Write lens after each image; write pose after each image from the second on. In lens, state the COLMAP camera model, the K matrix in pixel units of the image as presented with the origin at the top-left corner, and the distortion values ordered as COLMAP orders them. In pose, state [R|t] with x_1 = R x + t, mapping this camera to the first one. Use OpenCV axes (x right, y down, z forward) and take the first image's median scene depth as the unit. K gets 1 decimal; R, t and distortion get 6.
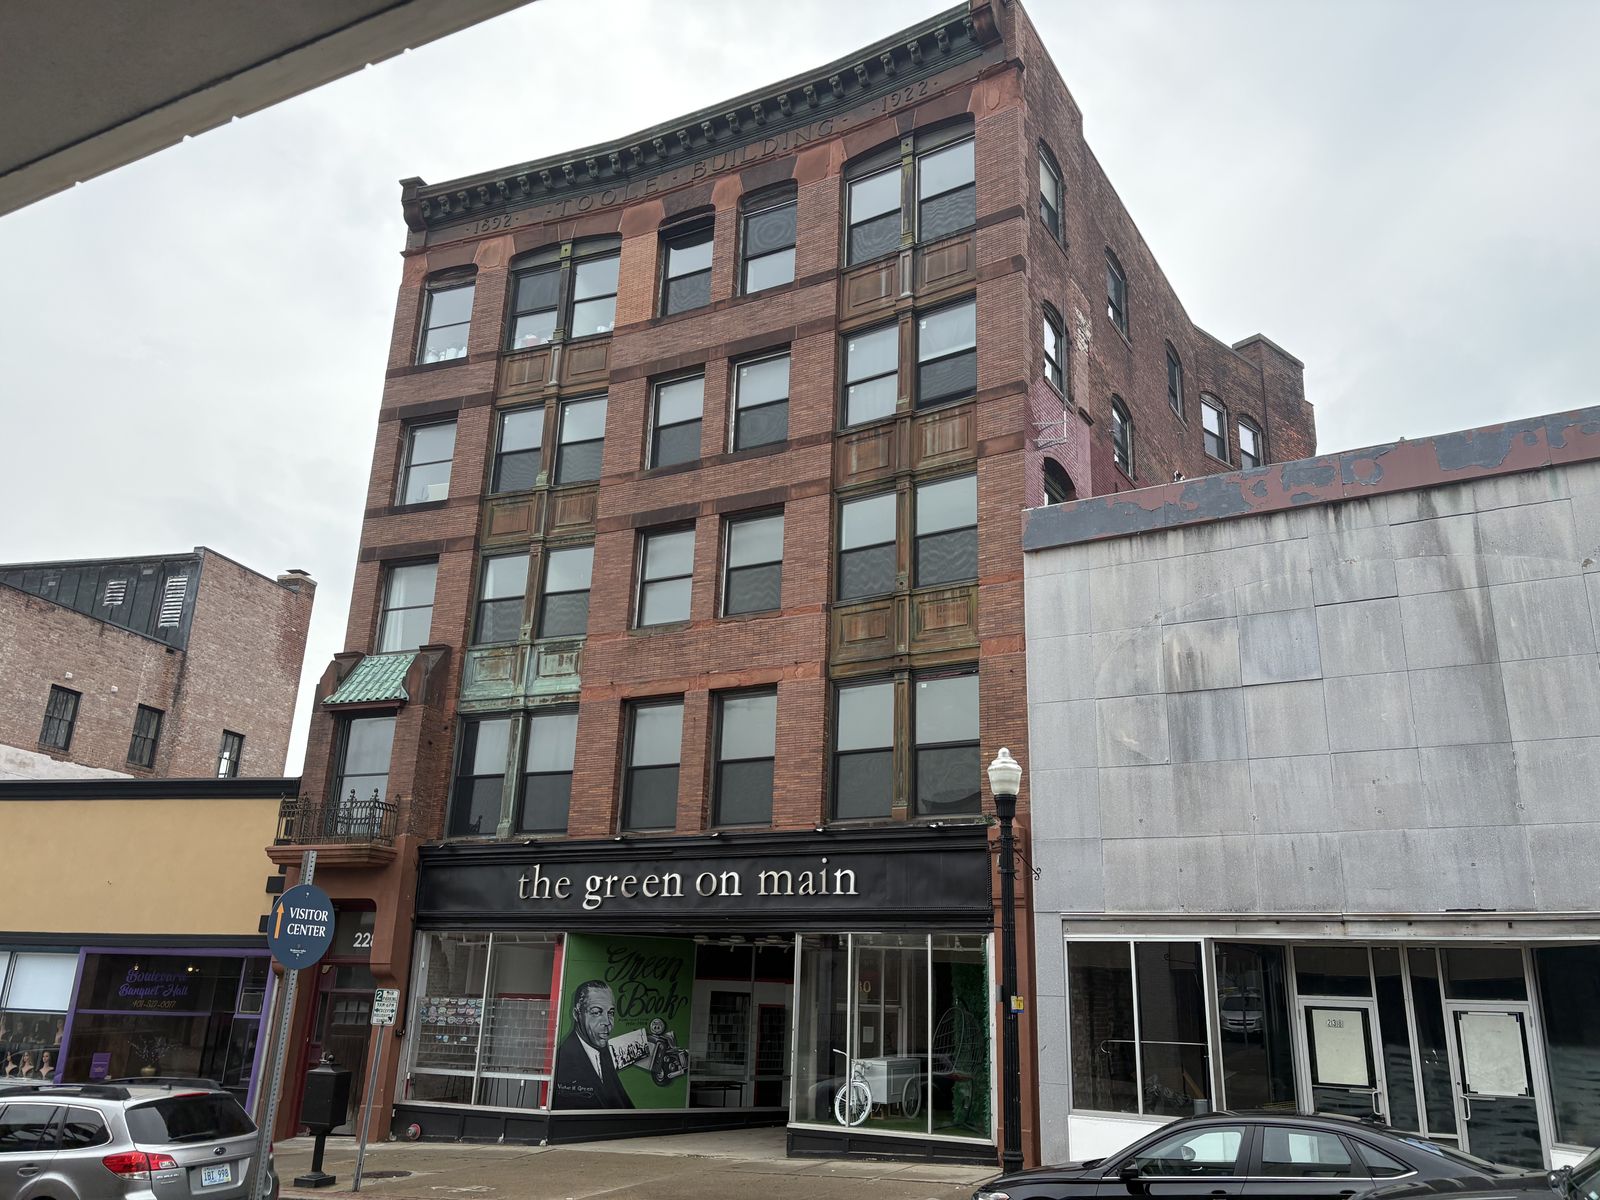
lens RADIAL K [[1192.0, 0, 802.5], [0, 1192.0, 603.9], [0, 0, 1]] dist [0.030870, -0.033811]
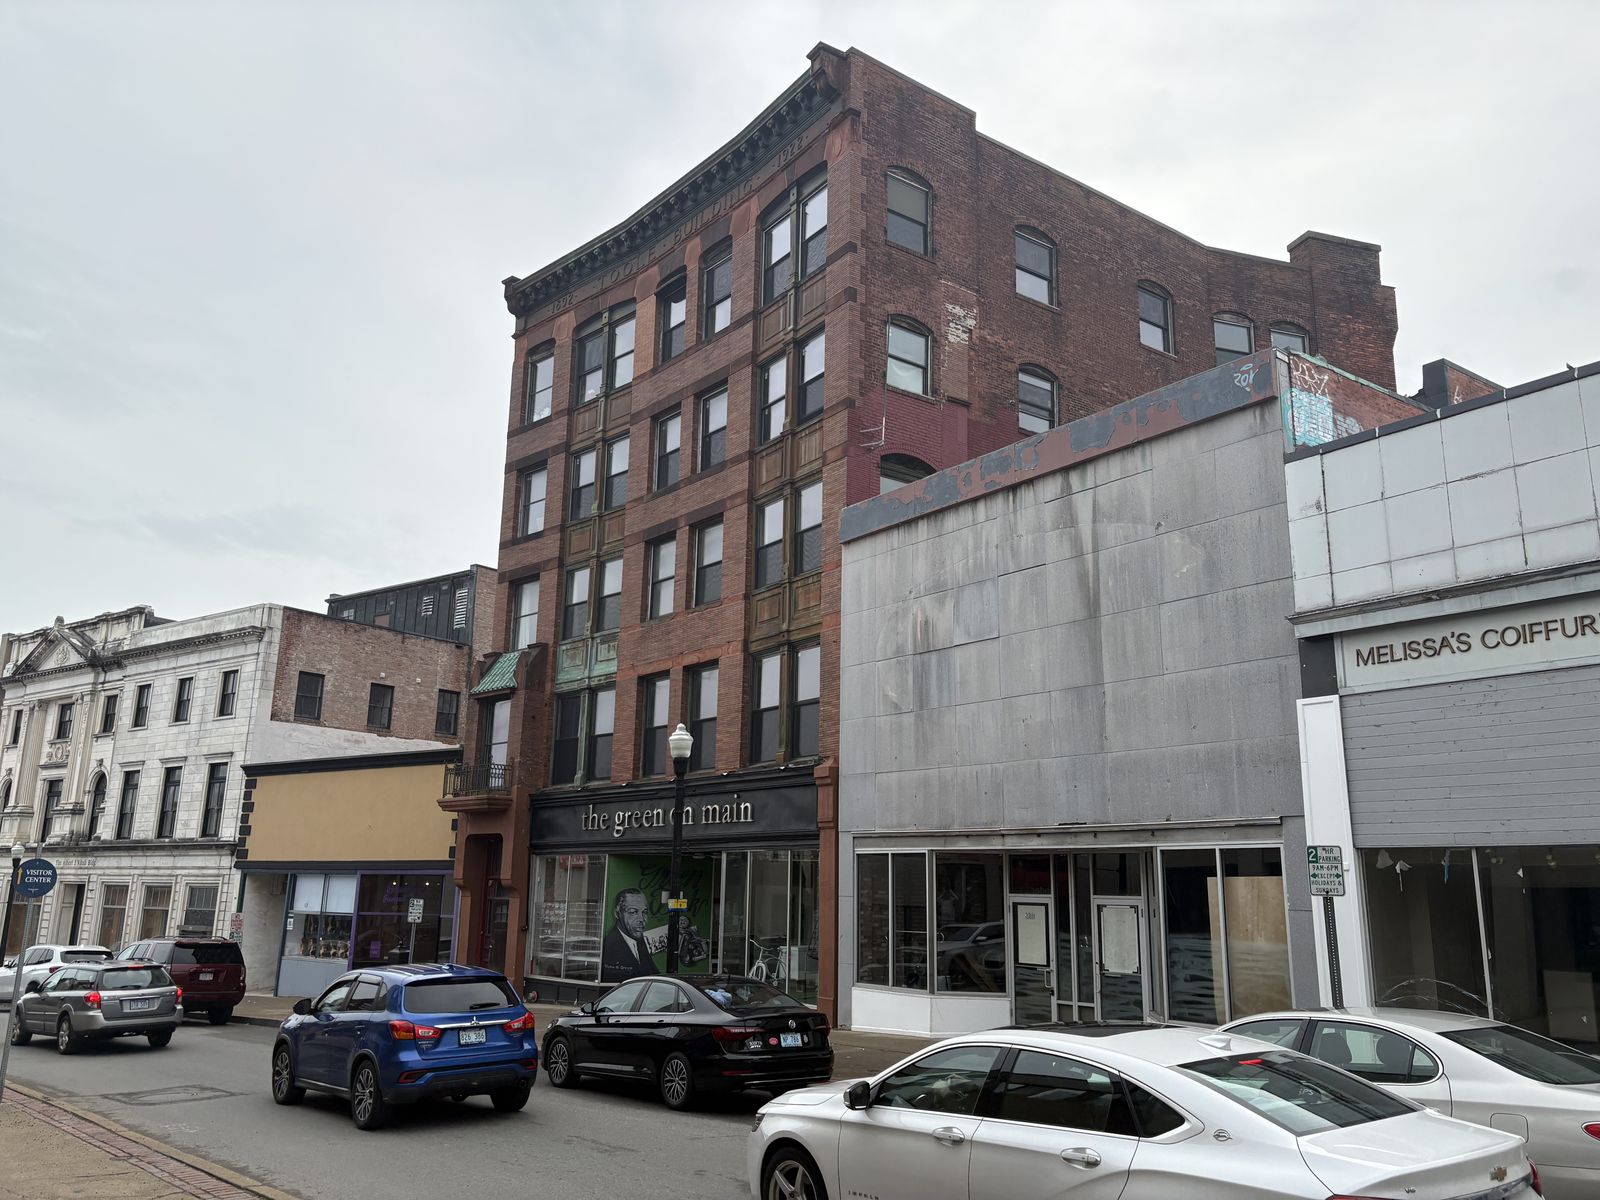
lens RADIAL K [[1192.0, 0, 788.7], [0, 1192.0, 594.4], [0, 0, 1]] dist [0.030870, -0.033811]
pose [[0.922158, -0.105987, -0.372010, 0.524808], [0.130723, 0.990536, 0.041837, -0.044839], [0.364055, -0.087210, 0.927285, -0.147929]]
